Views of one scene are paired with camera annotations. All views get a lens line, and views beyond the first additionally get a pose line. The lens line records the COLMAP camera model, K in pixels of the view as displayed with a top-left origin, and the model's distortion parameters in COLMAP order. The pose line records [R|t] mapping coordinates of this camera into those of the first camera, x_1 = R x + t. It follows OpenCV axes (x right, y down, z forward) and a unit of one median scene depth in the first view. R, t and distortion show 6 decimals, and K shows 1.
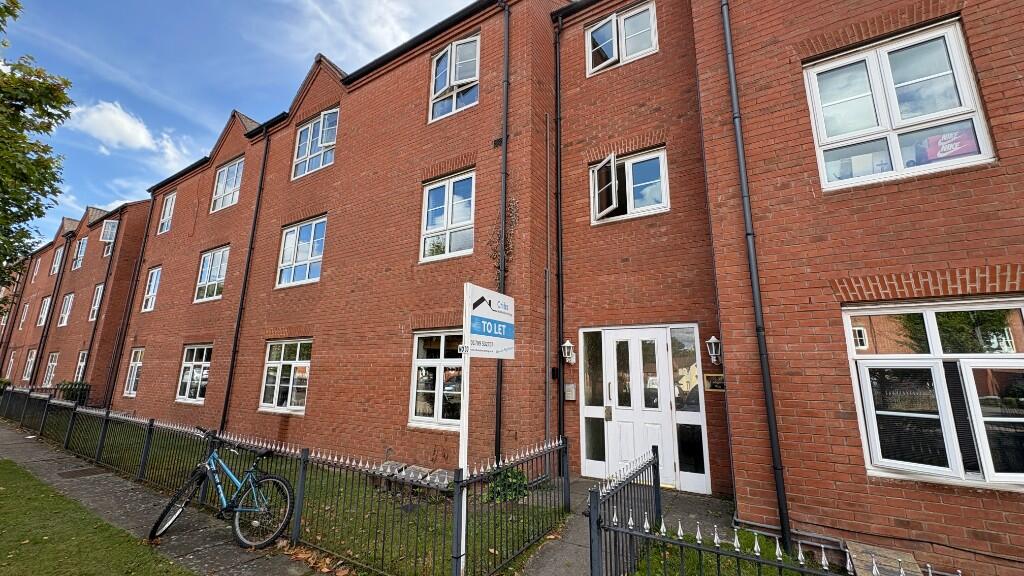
lens RADIAL K [[407.7, 0, 511.5], [0, 407.7, 288.0], [0, 0, 1]] dist [-0.000004, 0.000951]
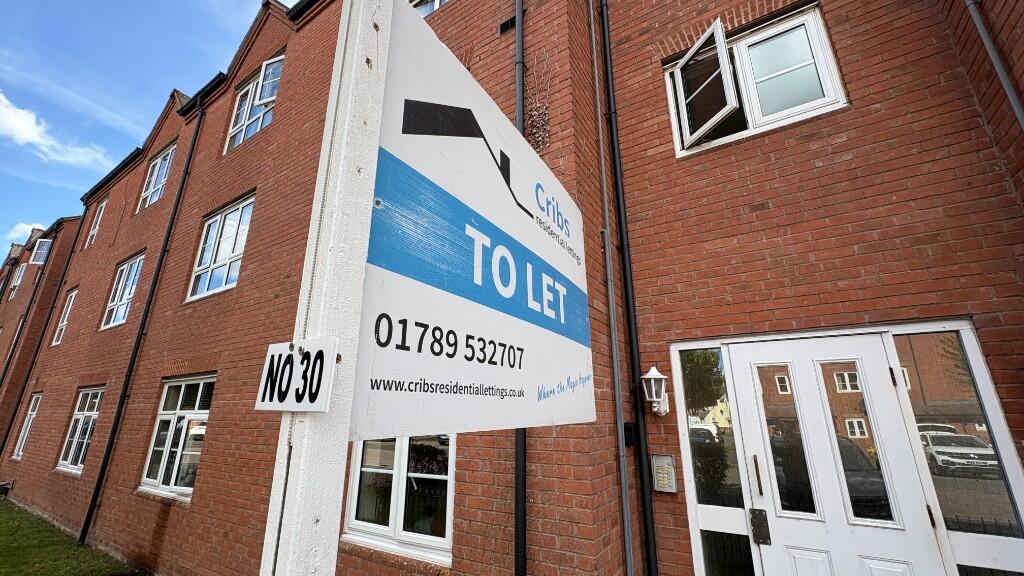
lens RADIAL K [[407.7, 0, 511.3], [0, 407.7, 289.1], [0, 0, 1]] dist [-0.000004, 0.000951]
pose [[0.999809, -0.016612, -0.010274, -0.029148], [0.015628, 0.995873, -0.089399, 0.073287], [0.011717, 0.089221, 0.995943, 0.478314]]
